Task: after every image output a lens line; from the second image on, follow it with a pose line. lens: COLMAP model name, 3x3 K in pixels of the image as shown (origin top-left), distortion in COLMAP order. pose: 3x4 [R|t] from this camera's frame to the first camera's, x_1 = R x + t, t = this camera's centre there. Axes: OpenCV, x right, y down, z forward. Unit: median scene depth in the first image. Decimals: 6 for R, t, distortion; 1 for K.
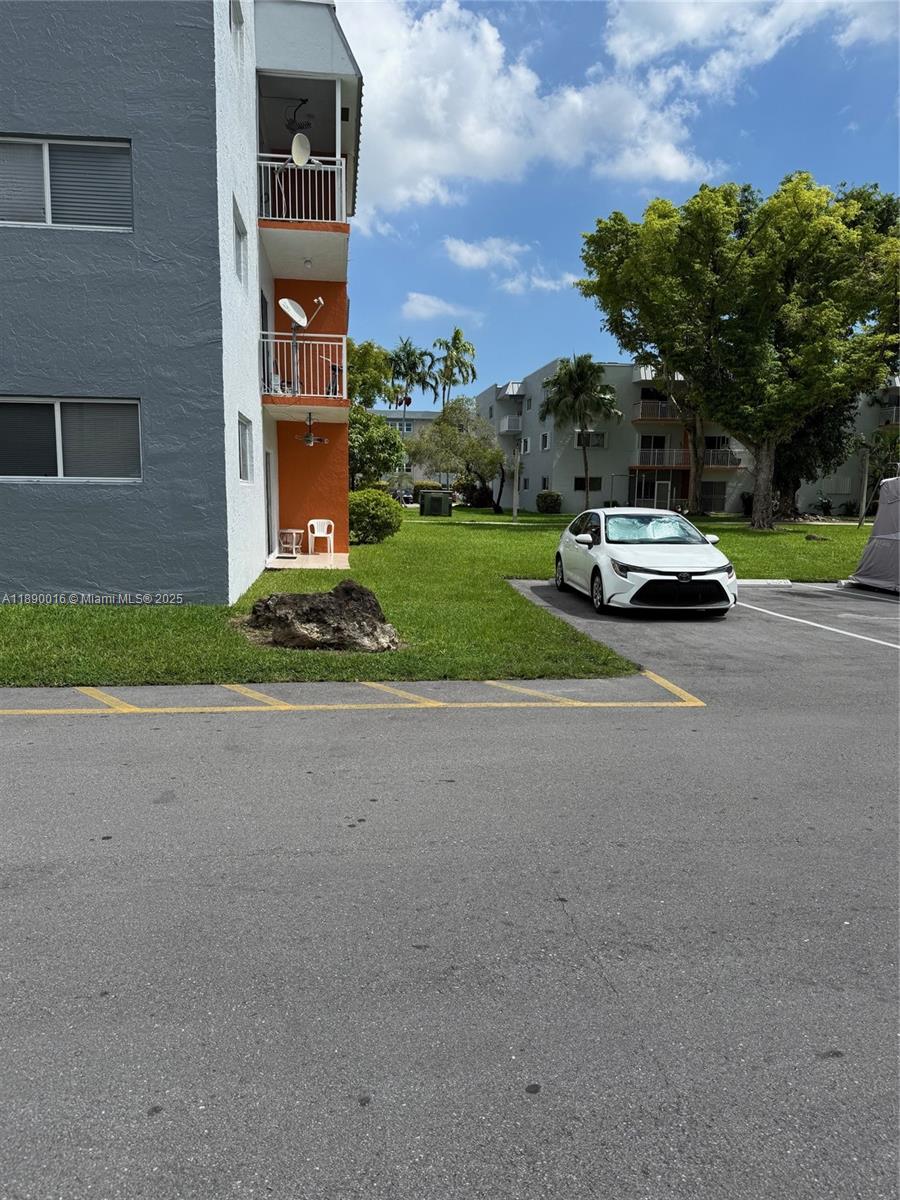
lens RADIAL K [[839.2, 0, 450.0], [0, 839.2, 600.0], [0, 0, 1]] dist [0.076535, -0.077941]
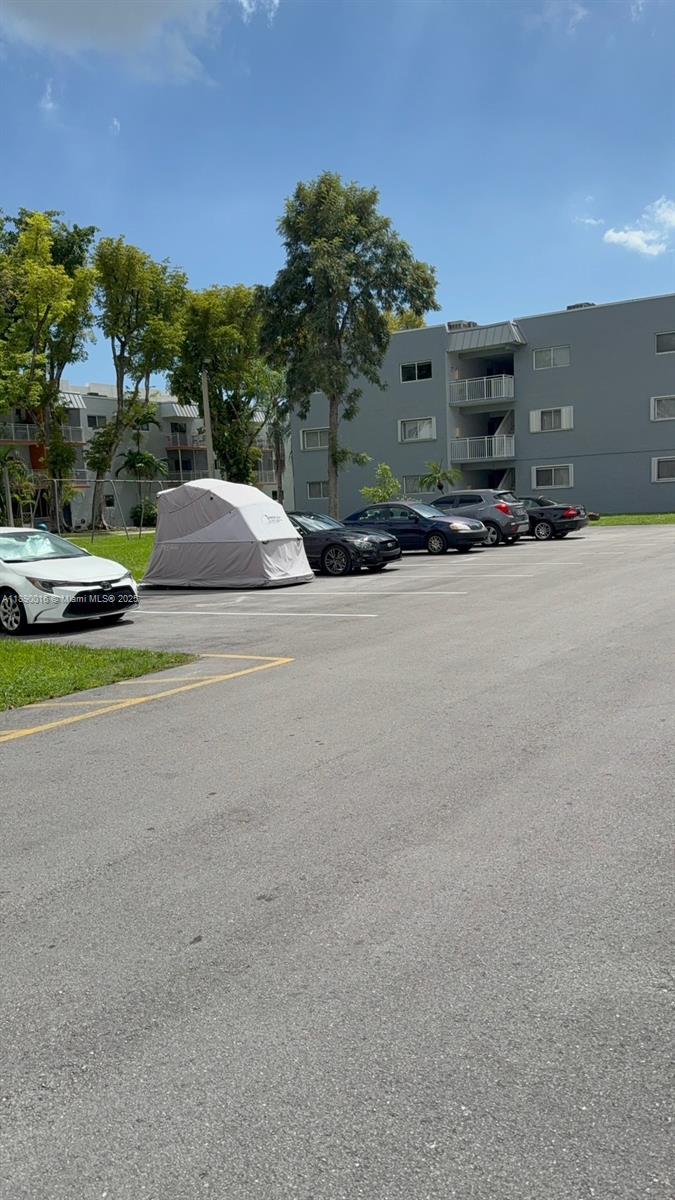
lens RADIAL K [[966.9, 0, 337.5], [0, 966.9, 600.0], [0, 0, 1]] dist [0.154532, -0.299840]
pose [[0.635520, -0.123524, 0.762139, -0.469367], [0.154704, 0.987473, 0.031043, -0.001969], [-0.756427, 0.098177, 0.646668, -0.017786]]
